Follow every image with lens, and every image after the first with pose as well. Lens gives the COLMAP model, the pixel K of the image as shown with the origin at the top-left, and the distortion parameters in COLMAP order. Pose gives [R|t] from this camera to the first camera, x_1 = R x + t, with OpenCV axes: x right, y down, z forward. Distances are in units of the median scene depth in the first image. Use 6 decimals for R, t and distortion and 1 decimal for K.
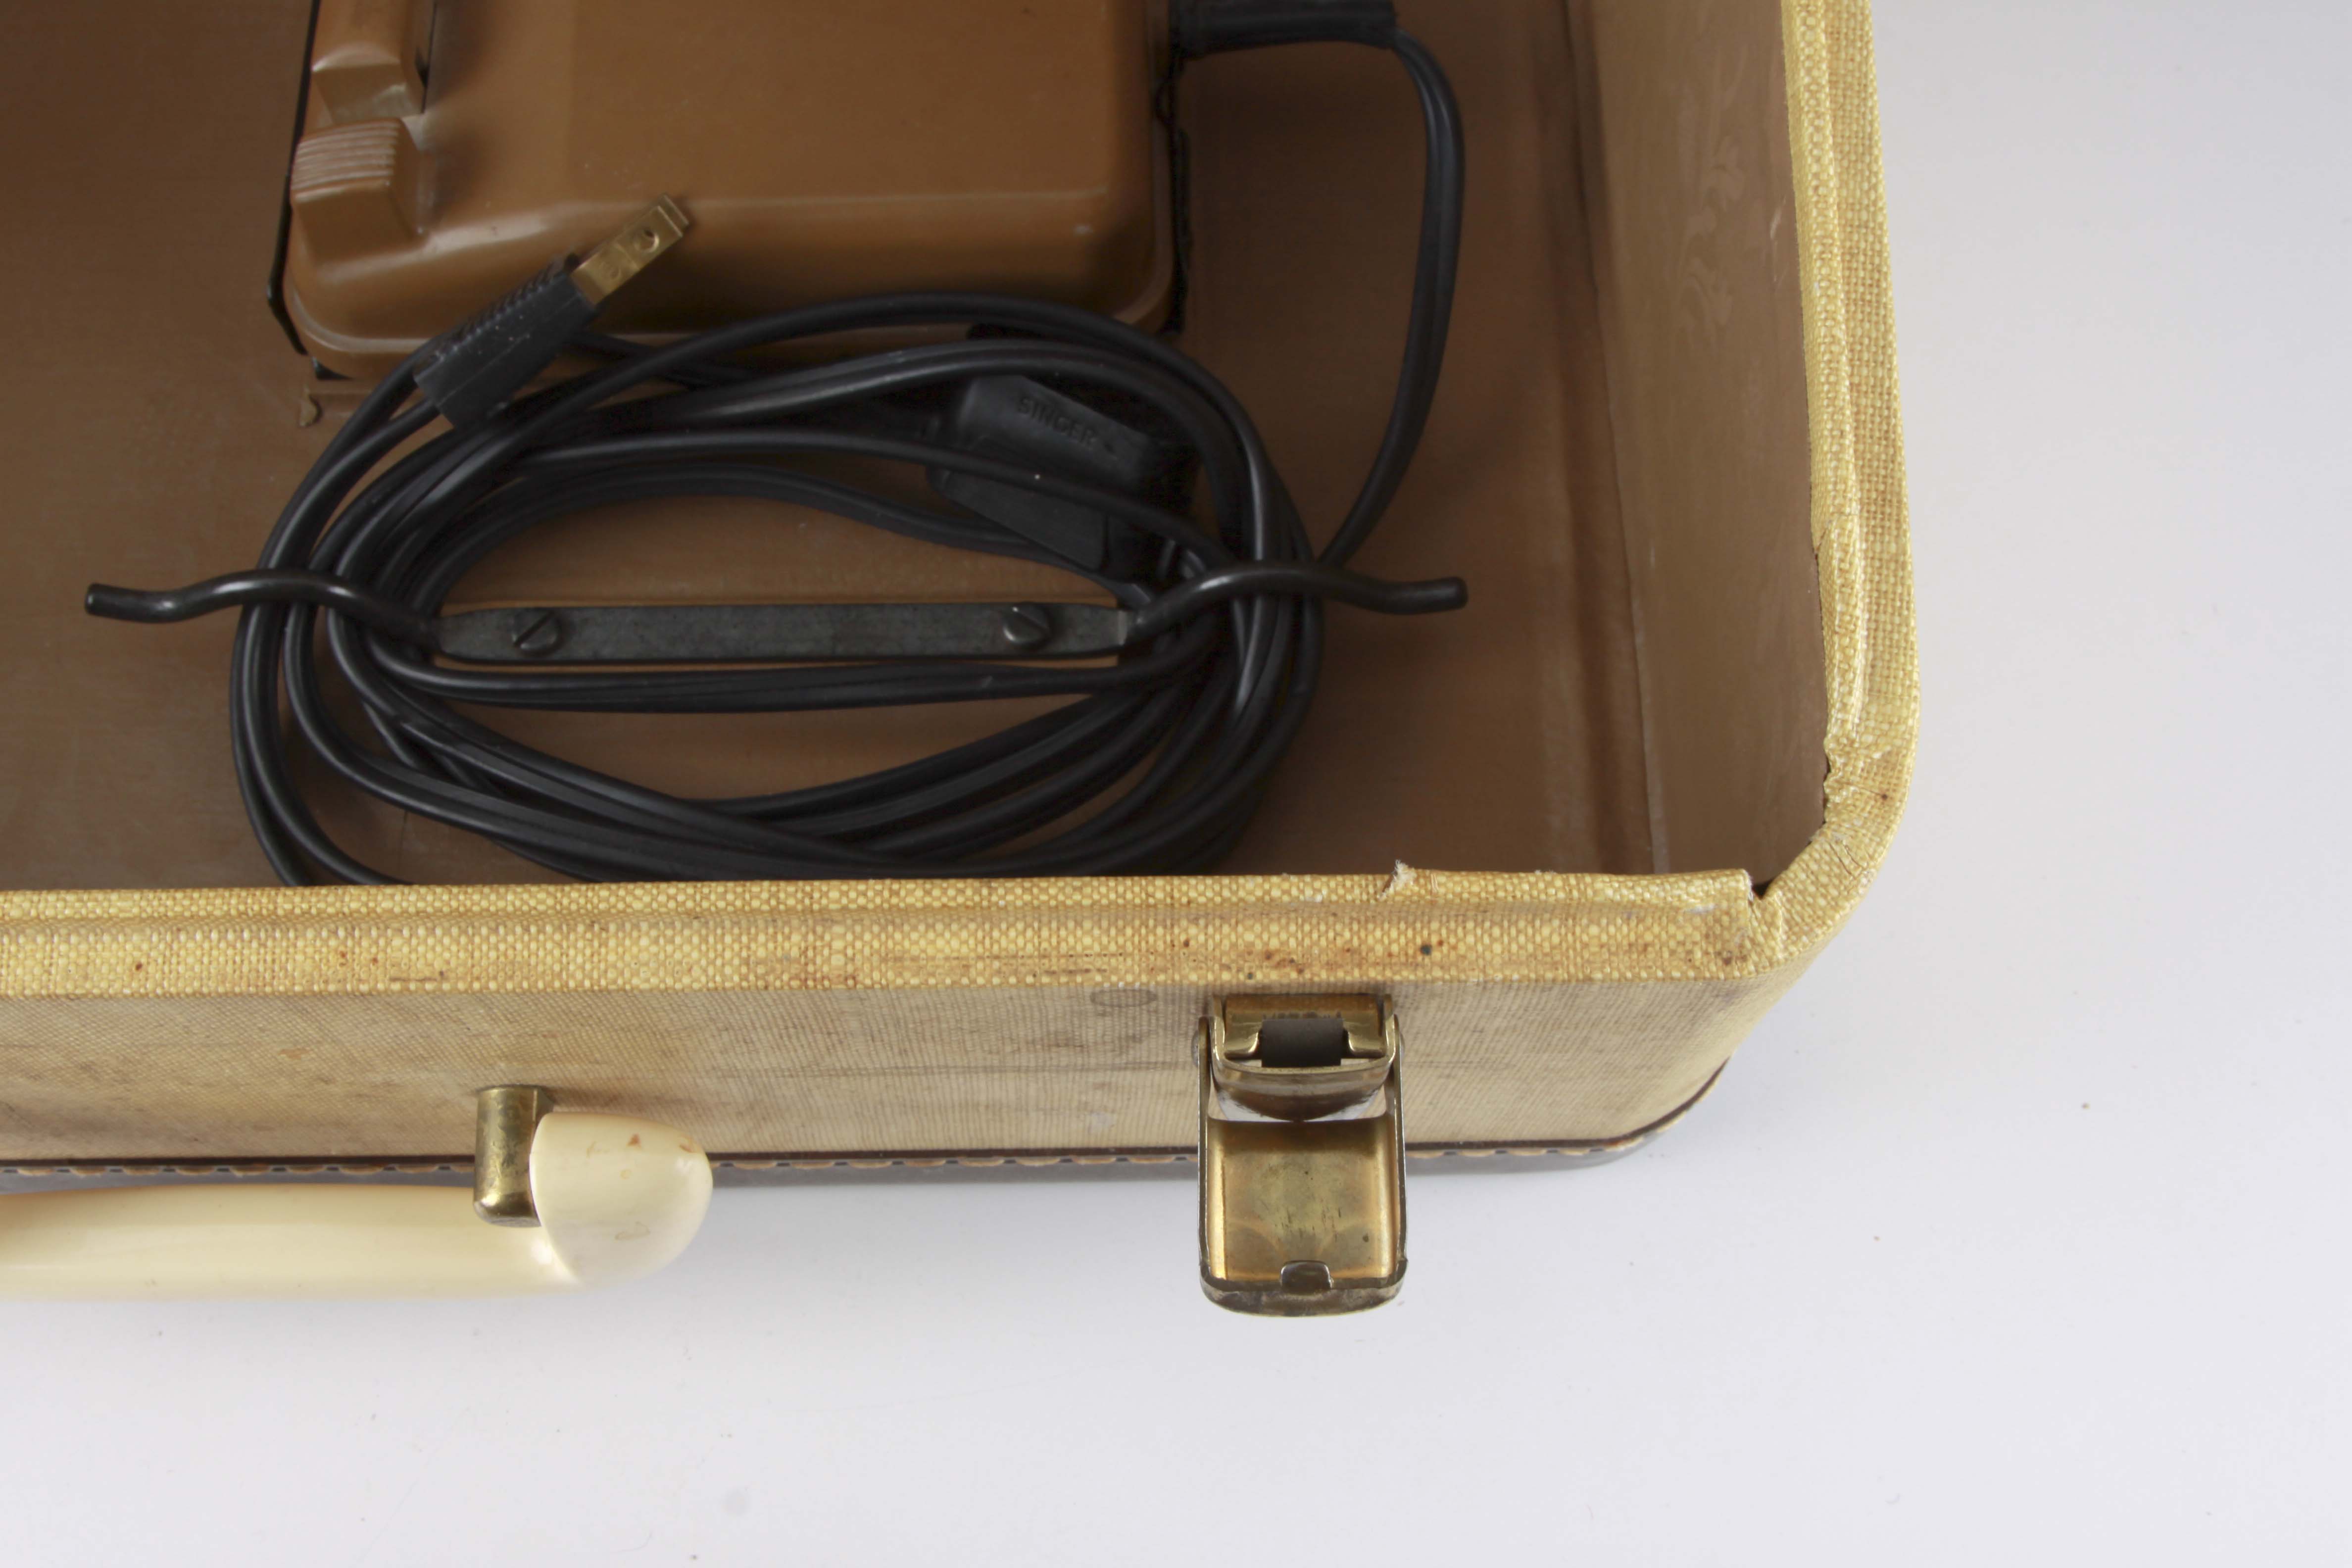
lens RADIAL K [[3084.4, 0, 1176.0], [0, 3084.4, 784.0], [0, 0, 1]] dist [-0.112559, 0.032946]
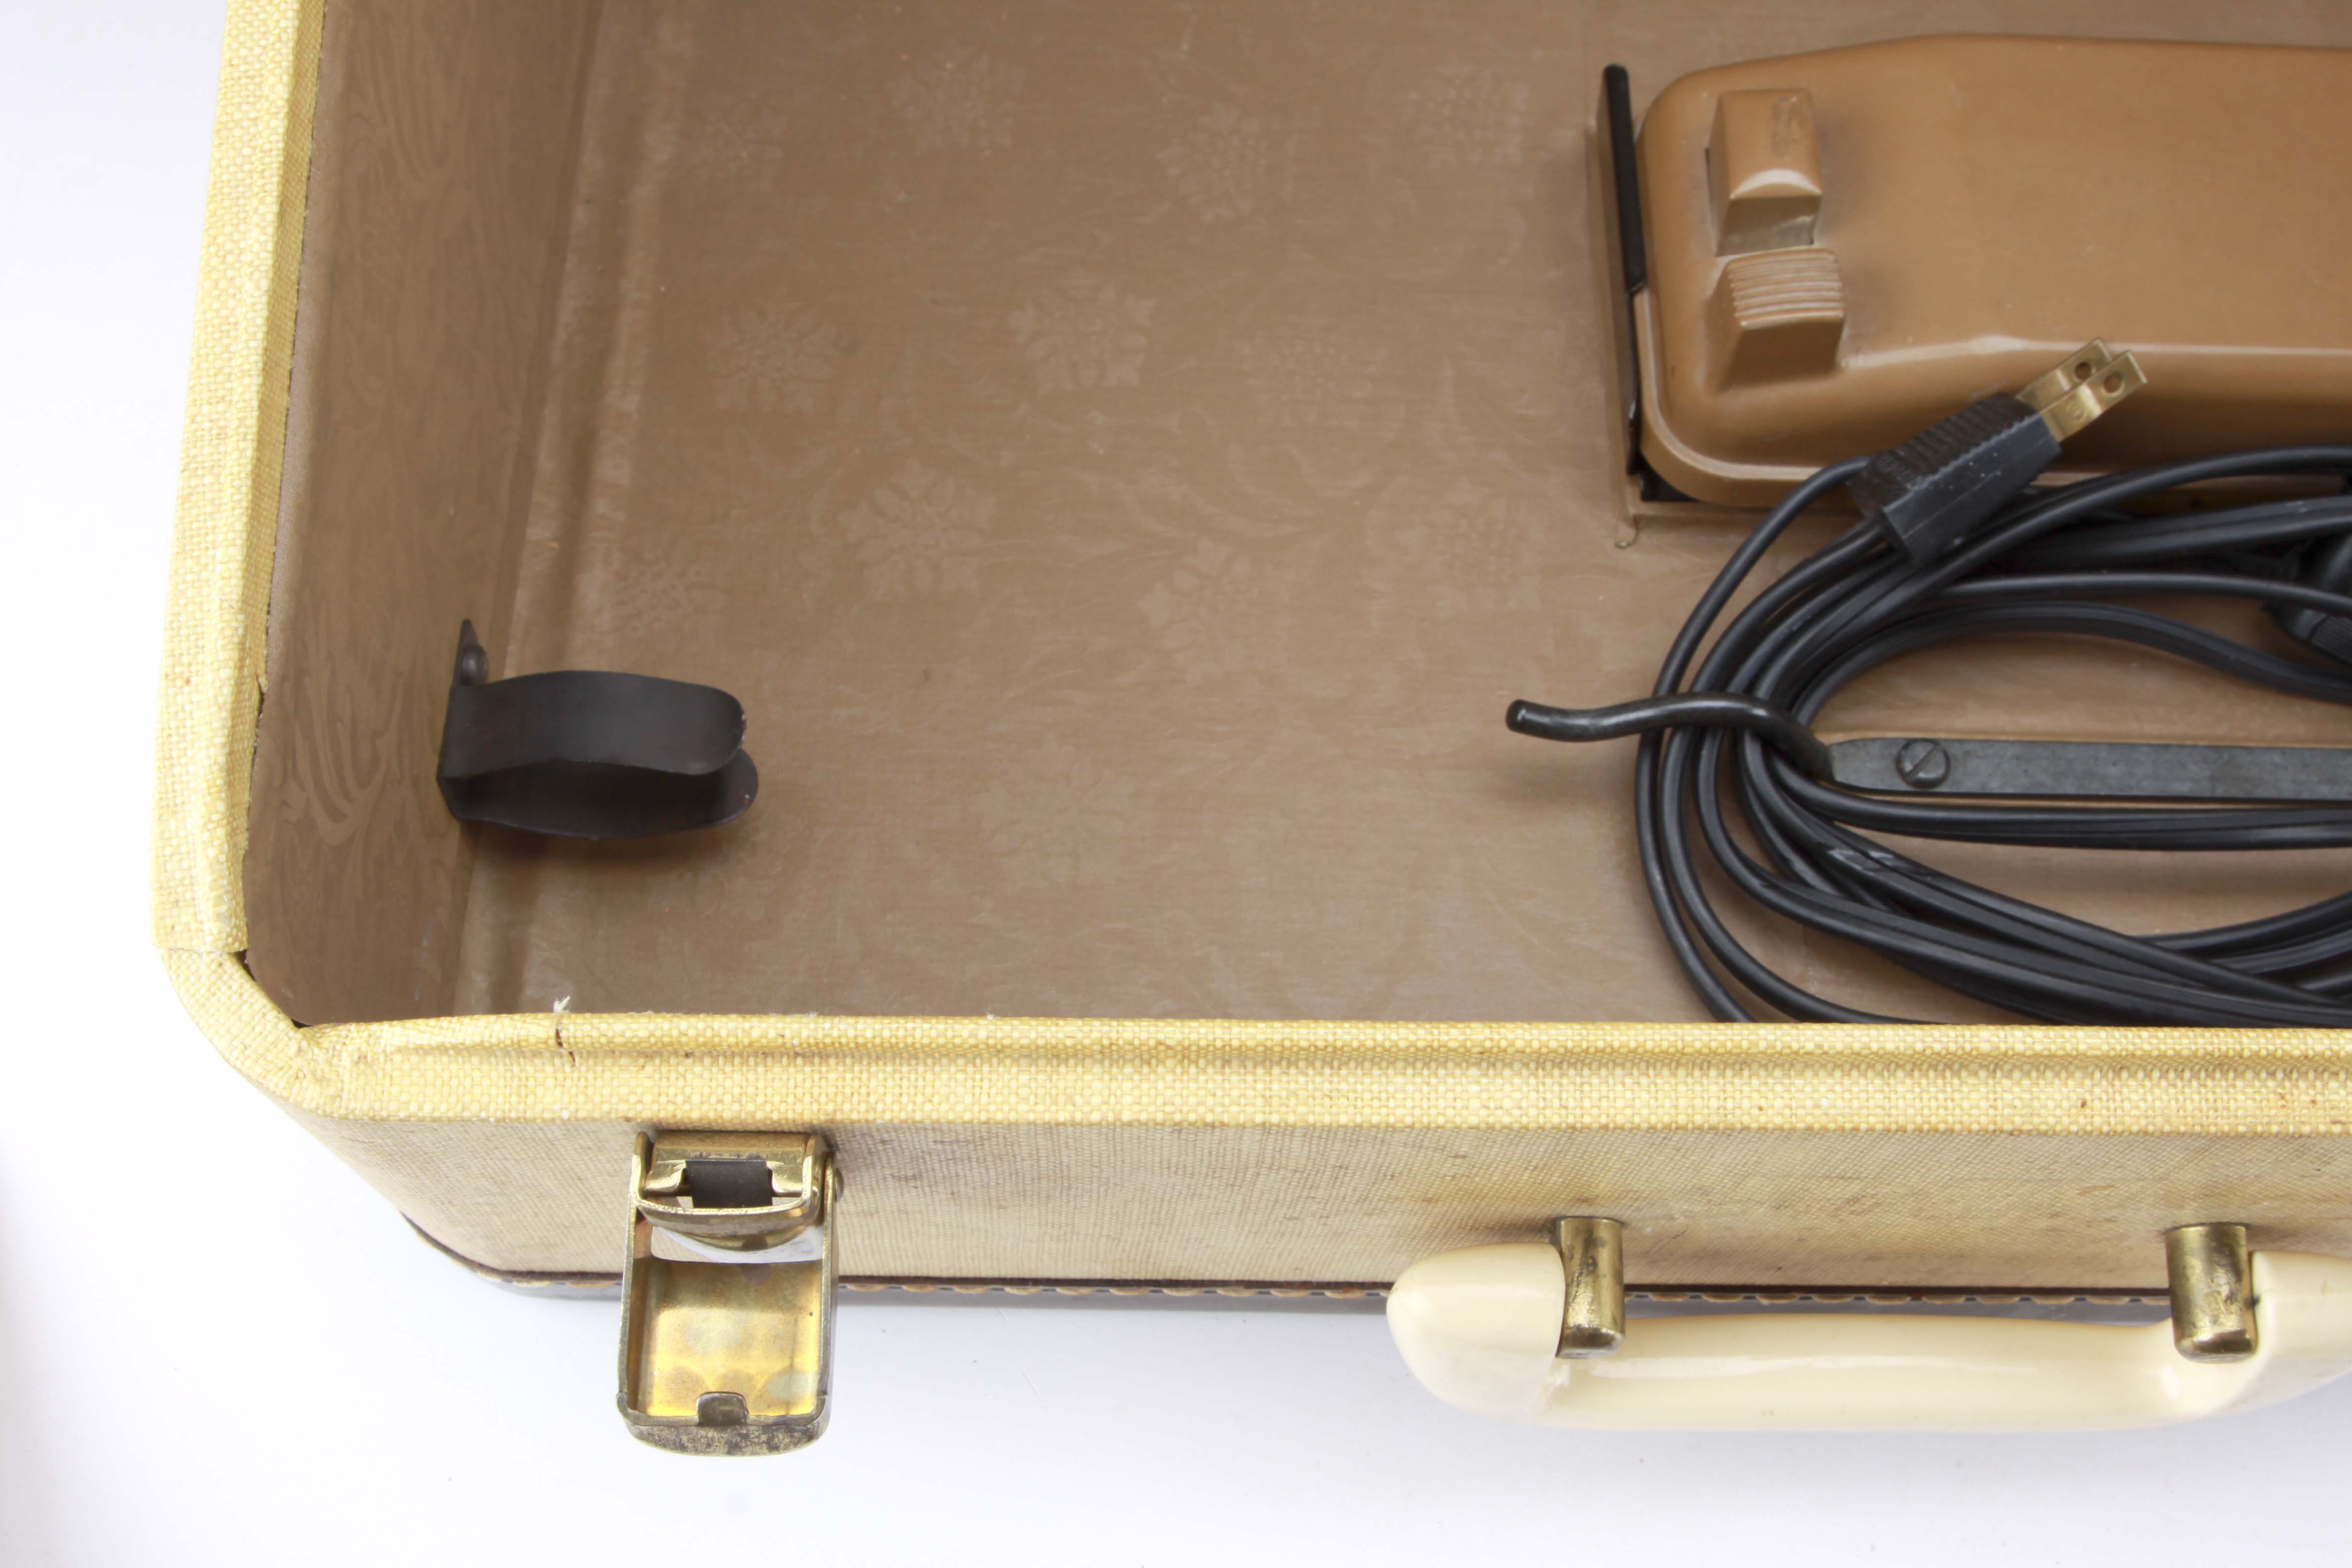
lens RADIAL K [[3084.4, 0, 1176.0], [0, 3084.4, 784.0], [0, 0, 1]] dist [-0.112559, 0.032946]
pose [[0.999343, 0.031445, -0.018024, -0.612232], [-0.032027, 0.998943, -0.032970, -0.002375], [0.016968, 0.033526, 0.999294, -0.012472]]
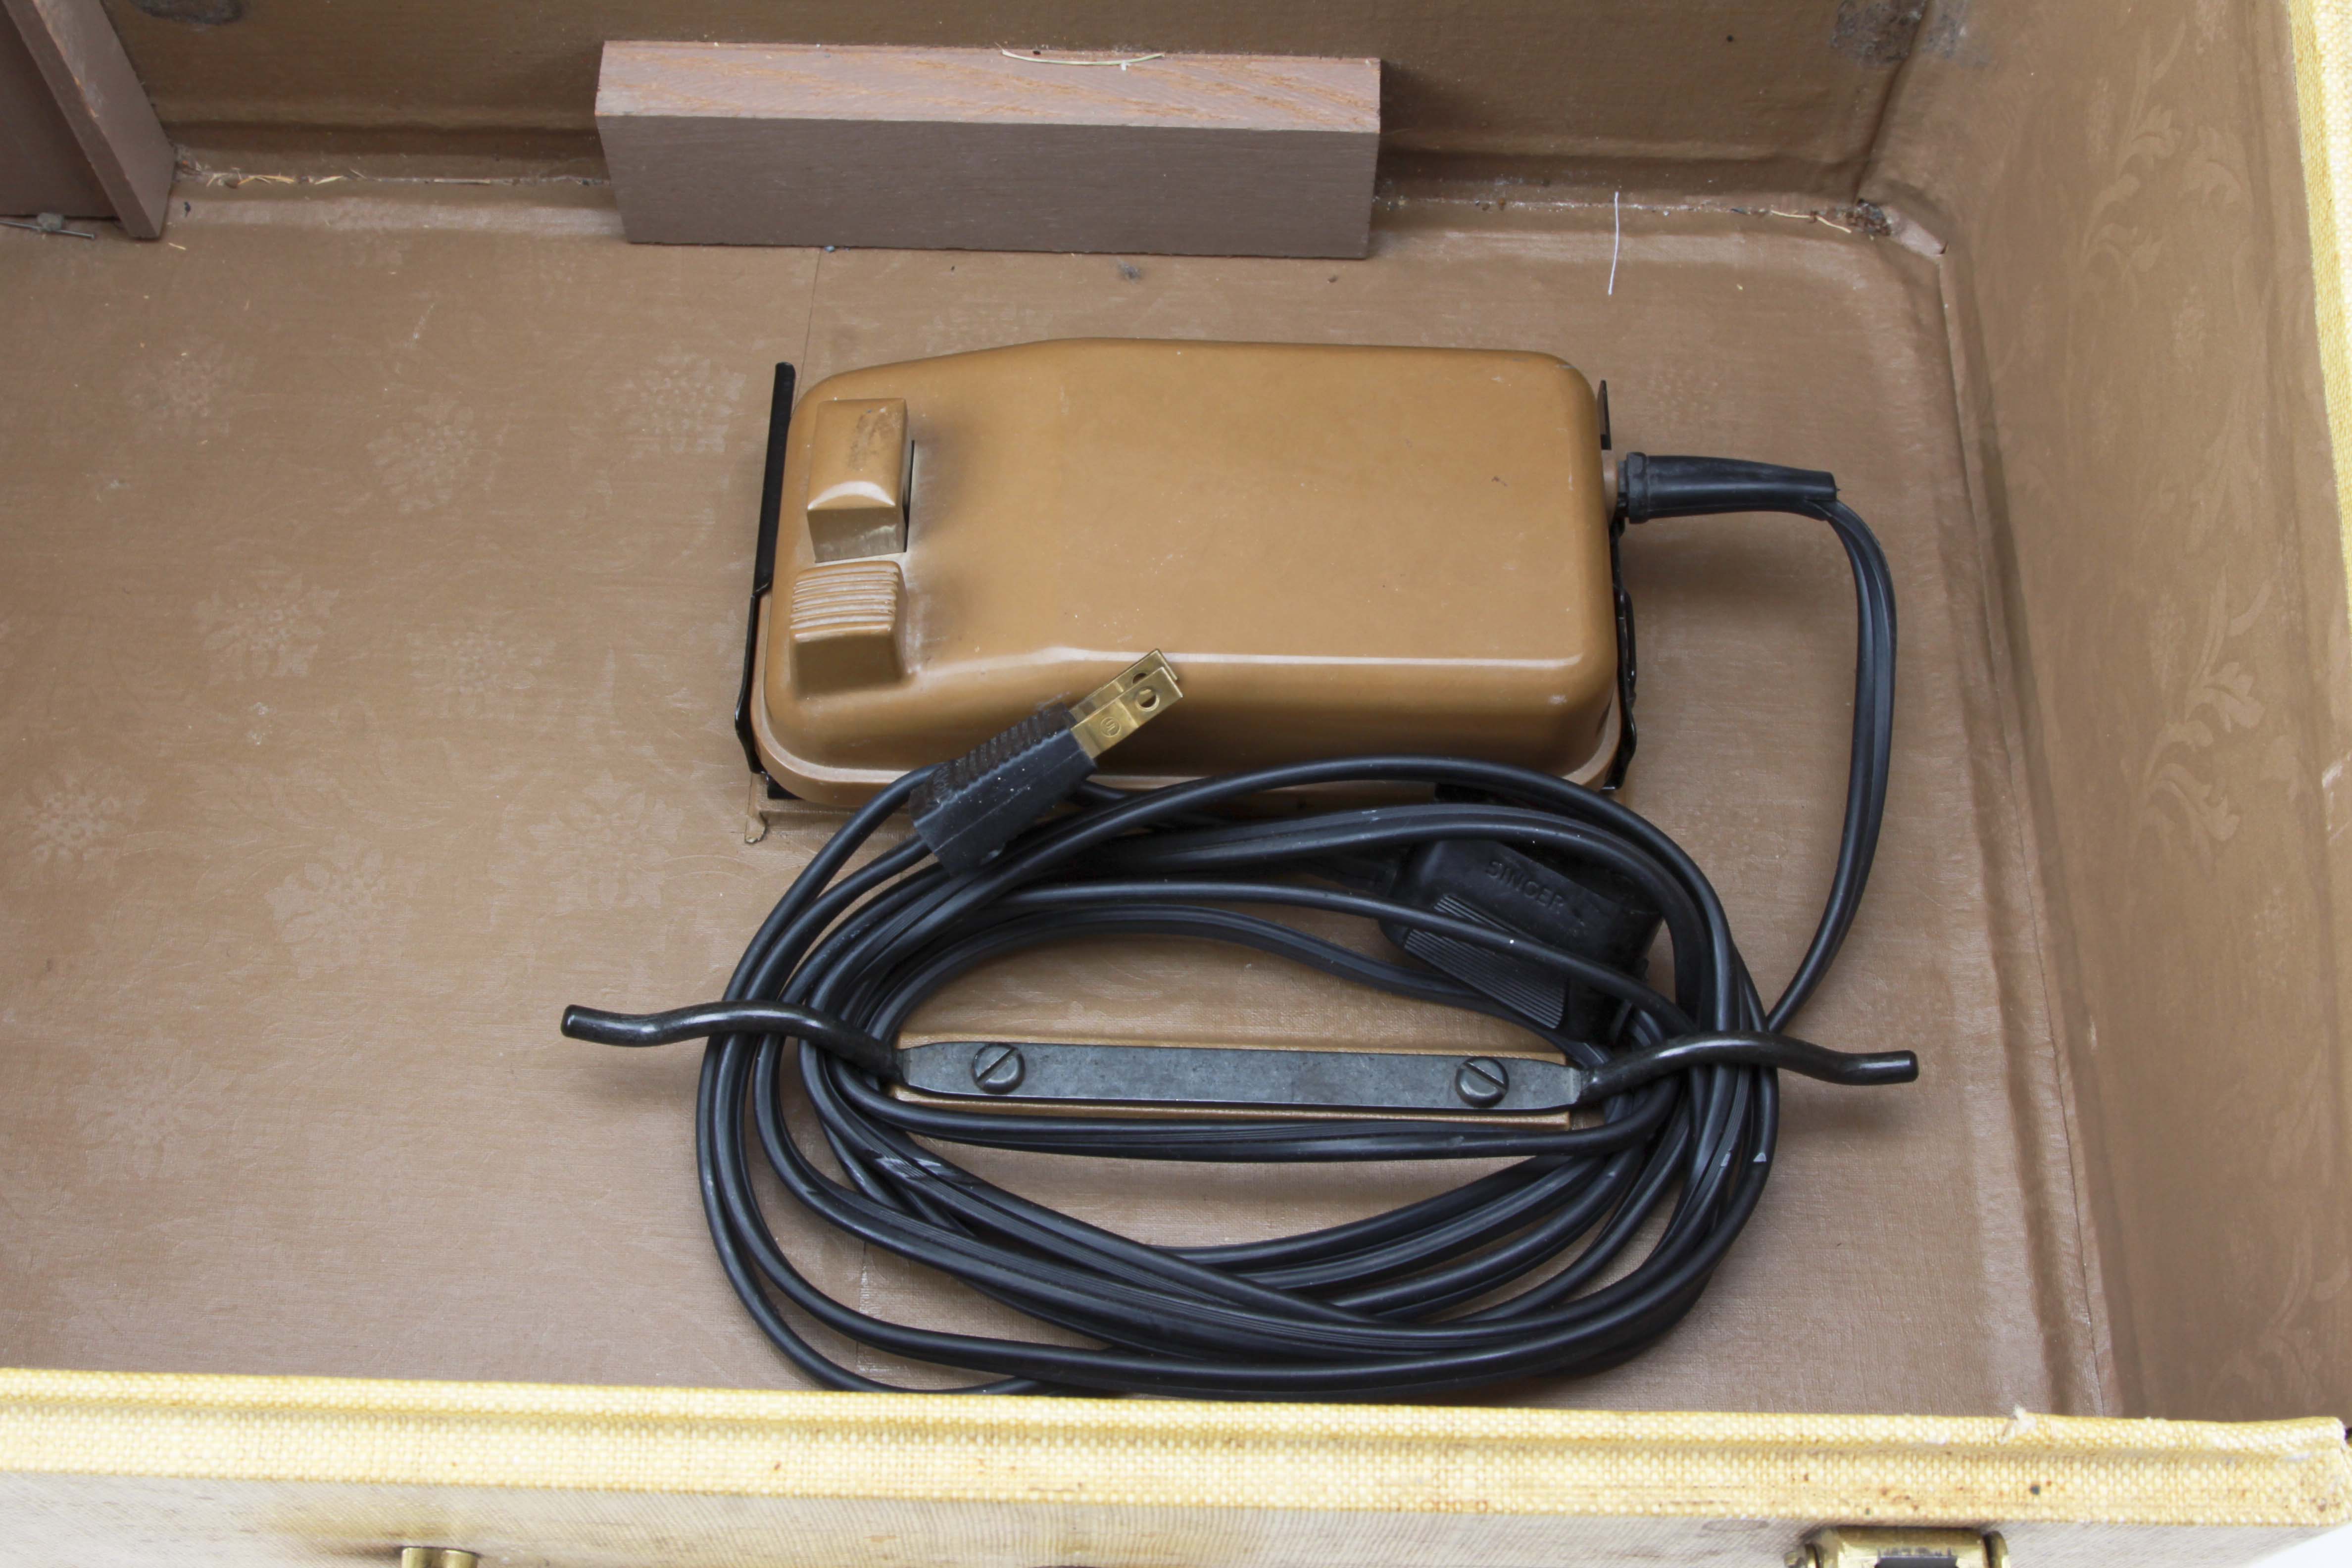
lens RADIAL K [[3084.4, 0, 1176.0], [0, 3084.4, 784.0], [0, 0, 1]] dist [-0.112559, 0.032946]
pose [[0.999189, 0.039651, -0.007047, -0.206253], [-0.040108, 0.995542, -0.085361, -0.082018], [0.003631, 0.085575, 0.996325, -0.030337]]
